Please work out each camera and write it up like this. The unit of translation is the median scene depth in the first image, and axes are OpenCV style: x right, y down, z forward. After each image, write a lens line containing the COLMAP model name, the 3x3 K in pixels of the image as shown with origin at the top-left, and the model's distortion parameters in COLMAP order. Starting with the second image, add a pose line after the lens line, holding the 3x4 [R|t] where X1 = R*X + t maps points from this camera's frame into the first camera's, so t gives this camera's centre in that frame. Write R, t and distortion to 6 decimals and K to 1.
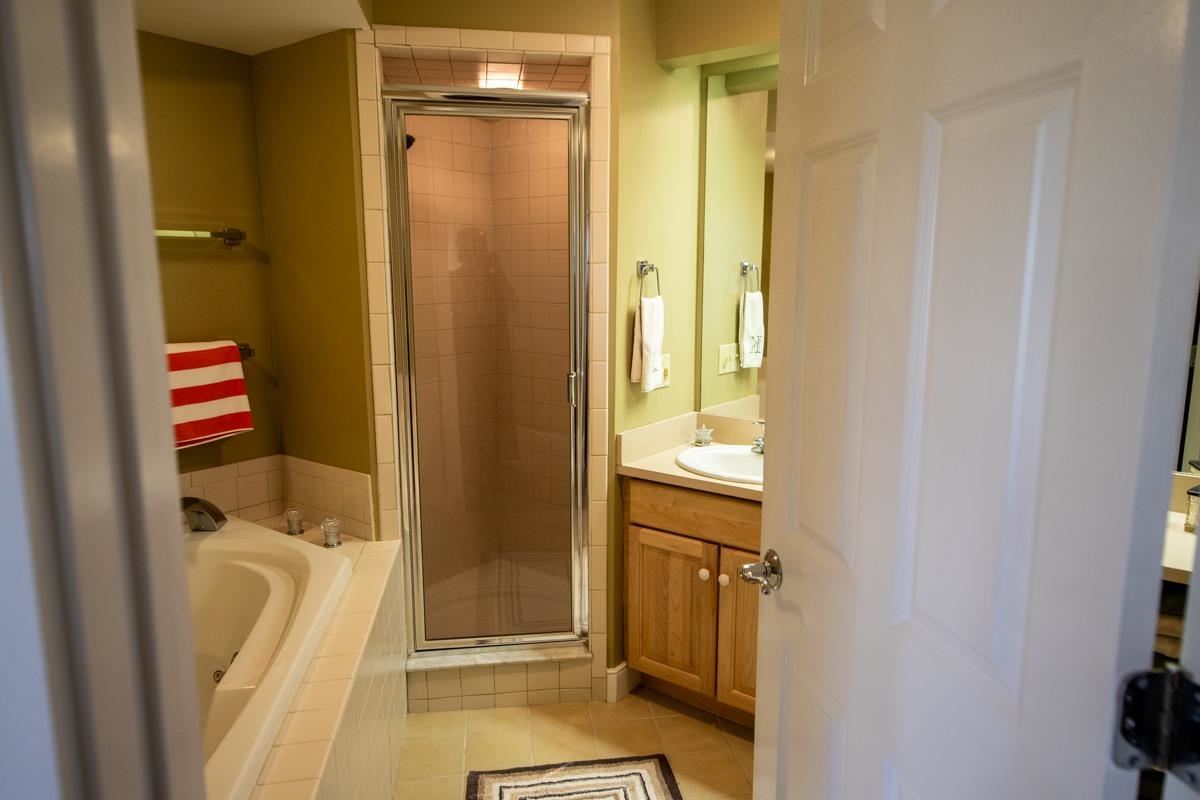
lens RADIAL K [[769.7, 0, 600.0], [0, 769.7, 400.0], [0, 0, 1]] dist [0.005101, -0.002326]
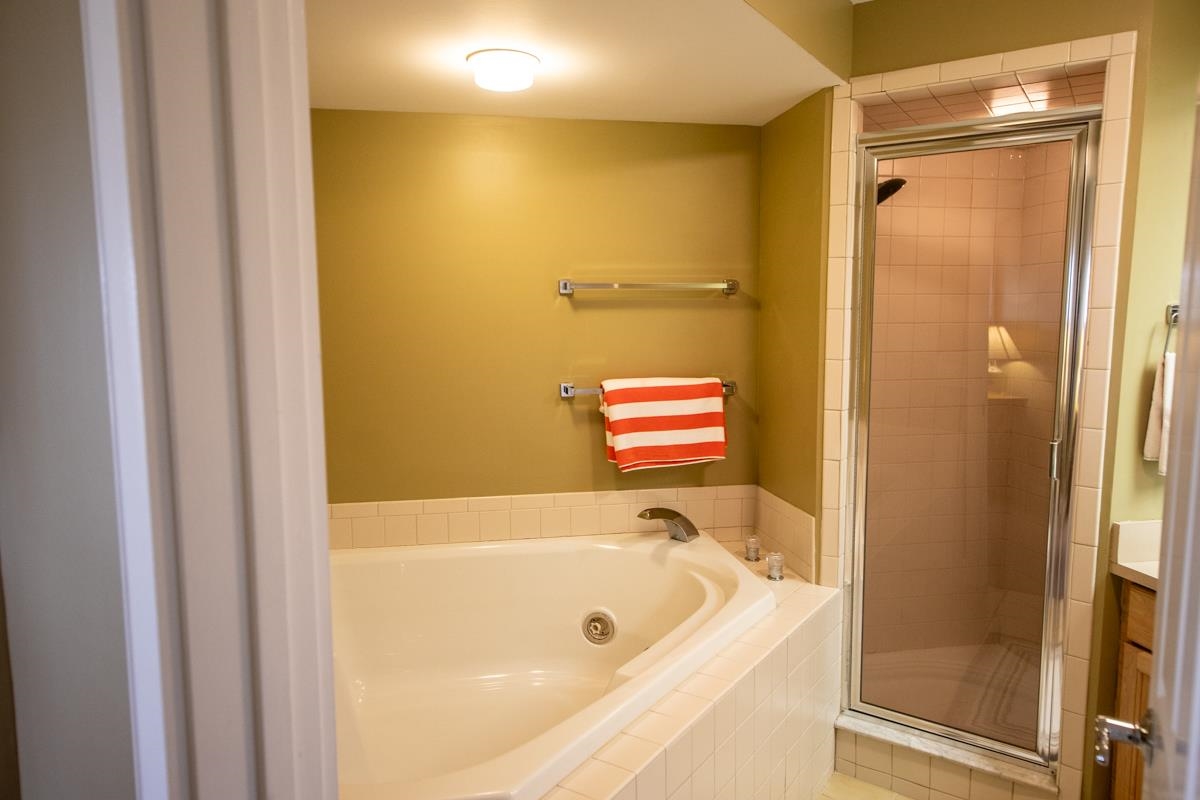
lens RADIAL K [[769.7, 0, 600.0], [0, 769.7, 400.0], [0, 0, 1]] dist [0.005101, -0.002326]
pose [[0.731888, 0.075180, -0.677265, 0.161841], [-0.111683, 0.993690, -0.010385, -0.013515], [0.672211, 0.083239, 0.735666, 0.052402]]
